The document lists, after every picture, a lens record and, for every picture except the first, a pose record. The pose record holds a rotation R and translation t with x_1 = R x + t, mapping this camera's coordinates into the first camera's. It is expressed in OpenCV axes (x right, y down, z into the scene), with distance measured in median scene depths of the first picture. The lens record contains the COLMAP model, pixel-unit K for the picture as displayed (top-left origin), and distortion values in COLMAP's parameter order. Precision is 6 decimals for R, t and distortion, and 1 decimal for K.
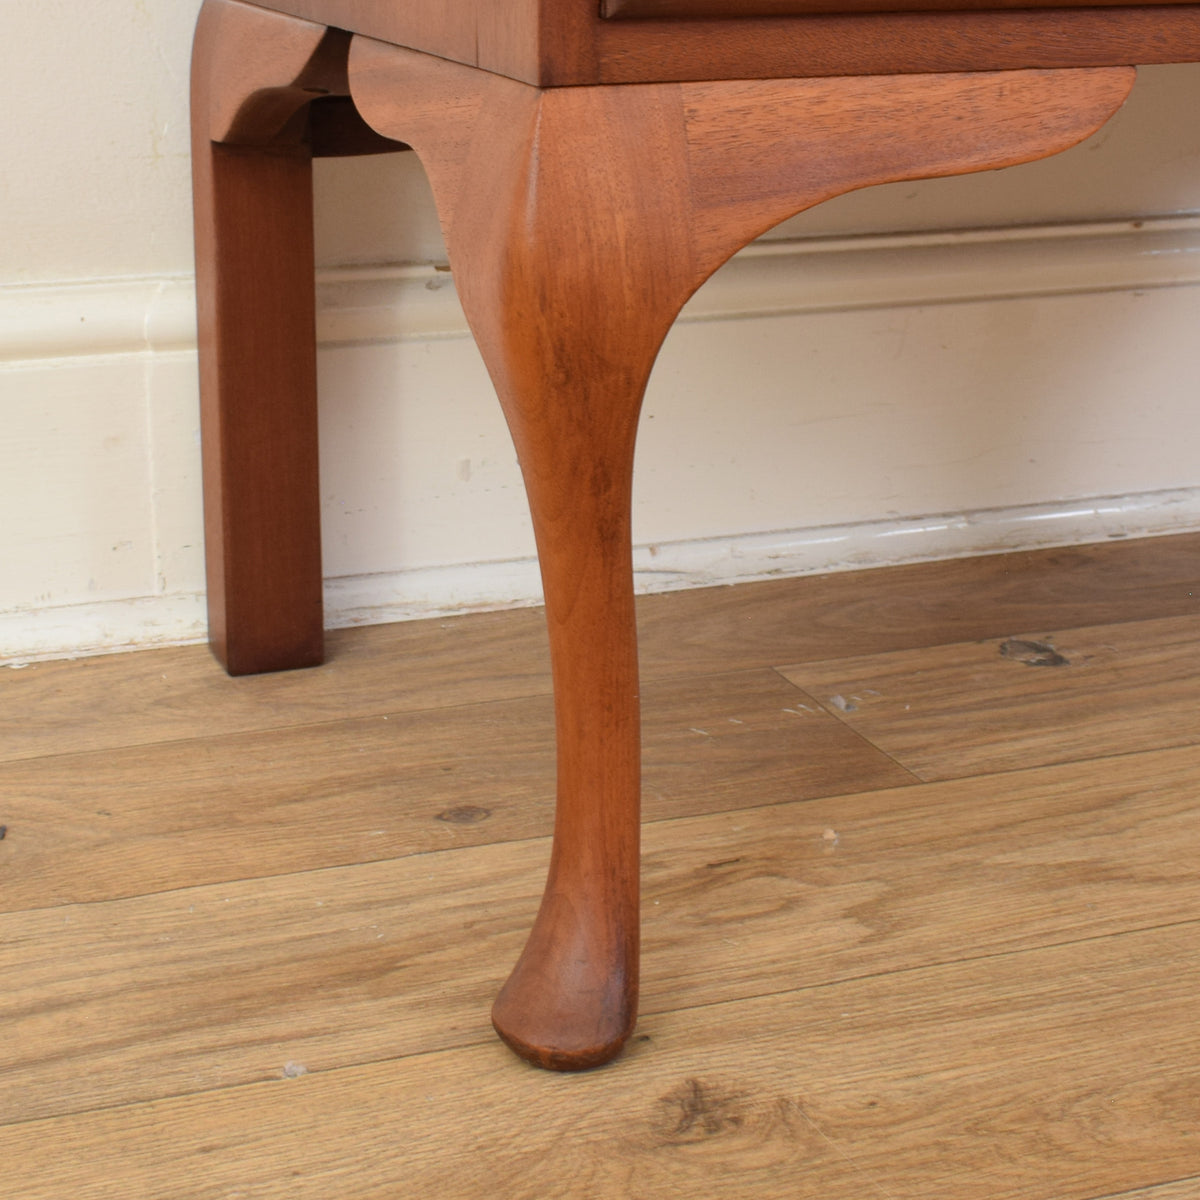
lens RADIAL K [[2518.9, 0, 596.6], [0, 2518.9, 591.6], [0, 0, 1]] dist [-0.029341, 0.000000]
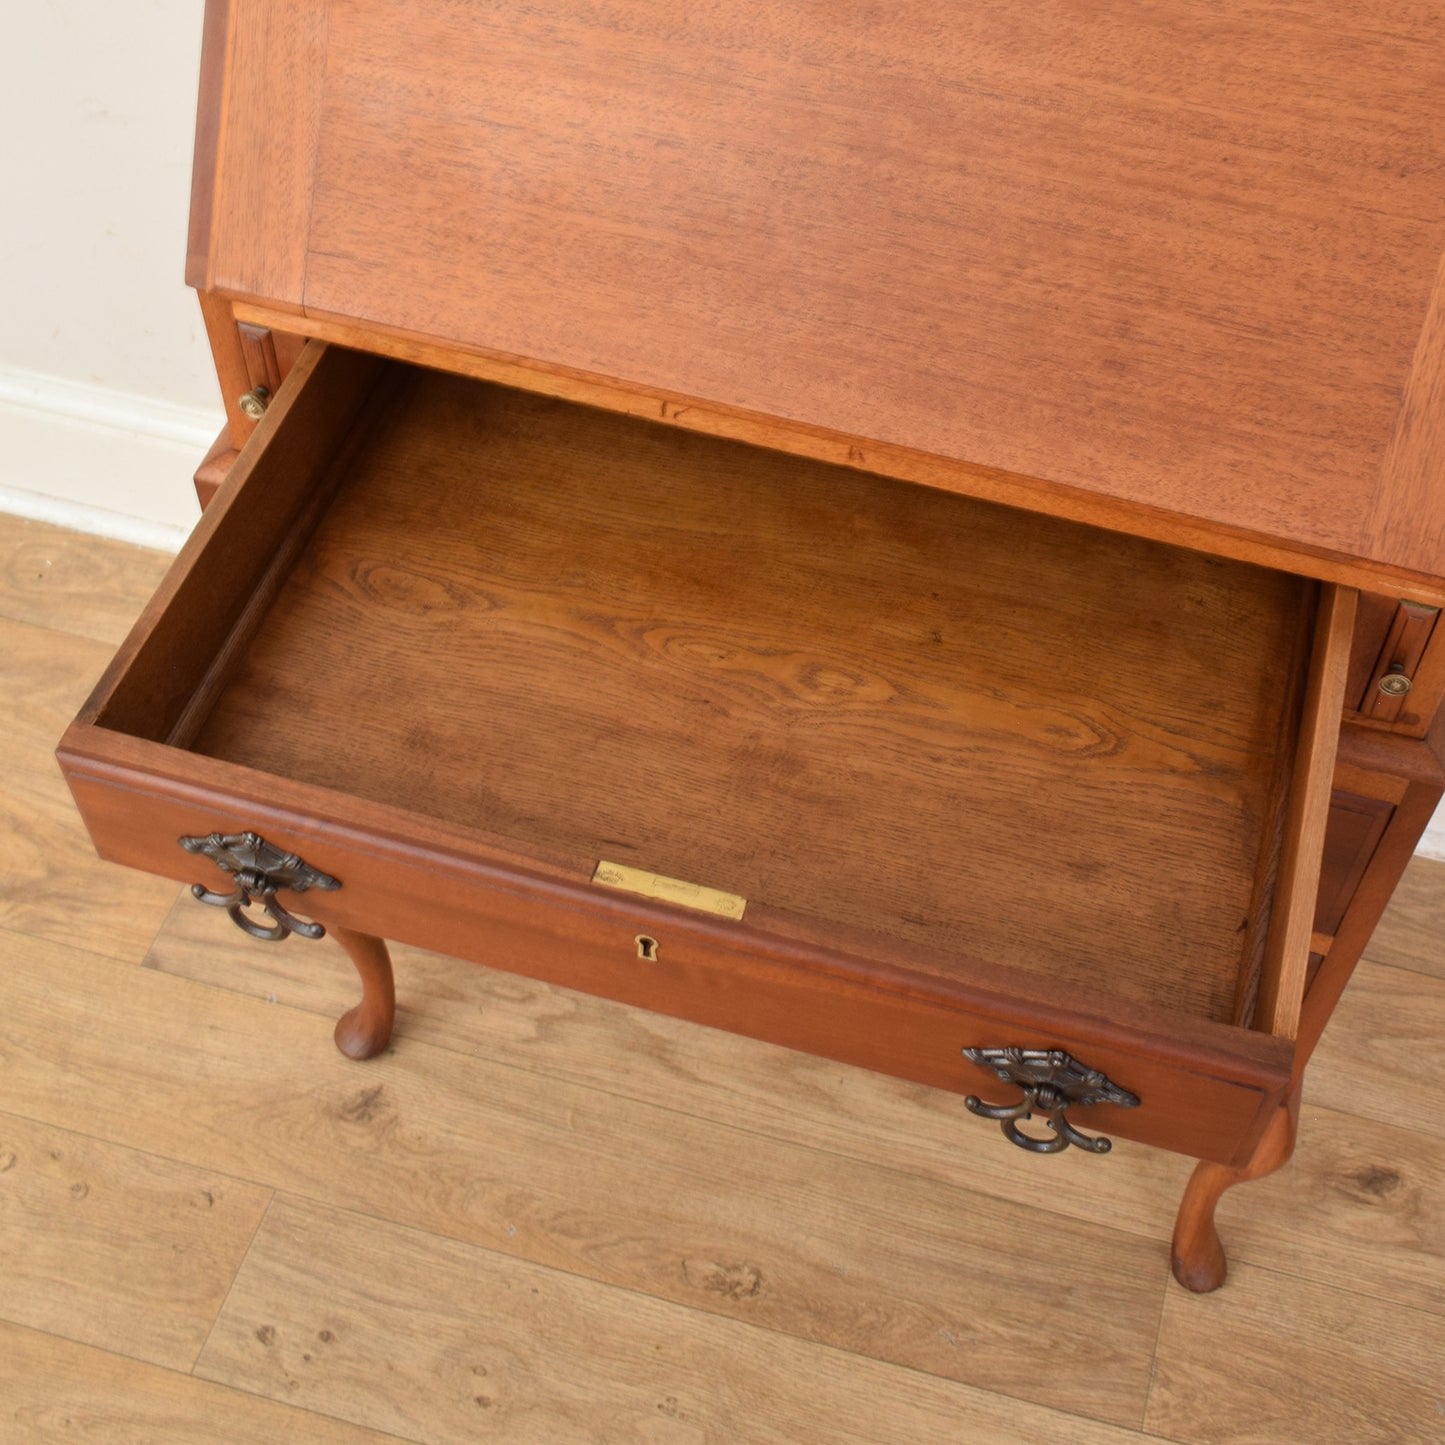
lens RADIAL K [[2068.6, 0, 852.2], [0, 2068.6, 612.0], [0, 0, 1]] dist [-0.023557, 0.000000]
pose [[0.811988, 0.478486, -0.334255, 0.619992], [-0.228138, 0.787298, 0.572814, -1.034624], [0.537241, -0.388862, 0.748437, -0.086631]]
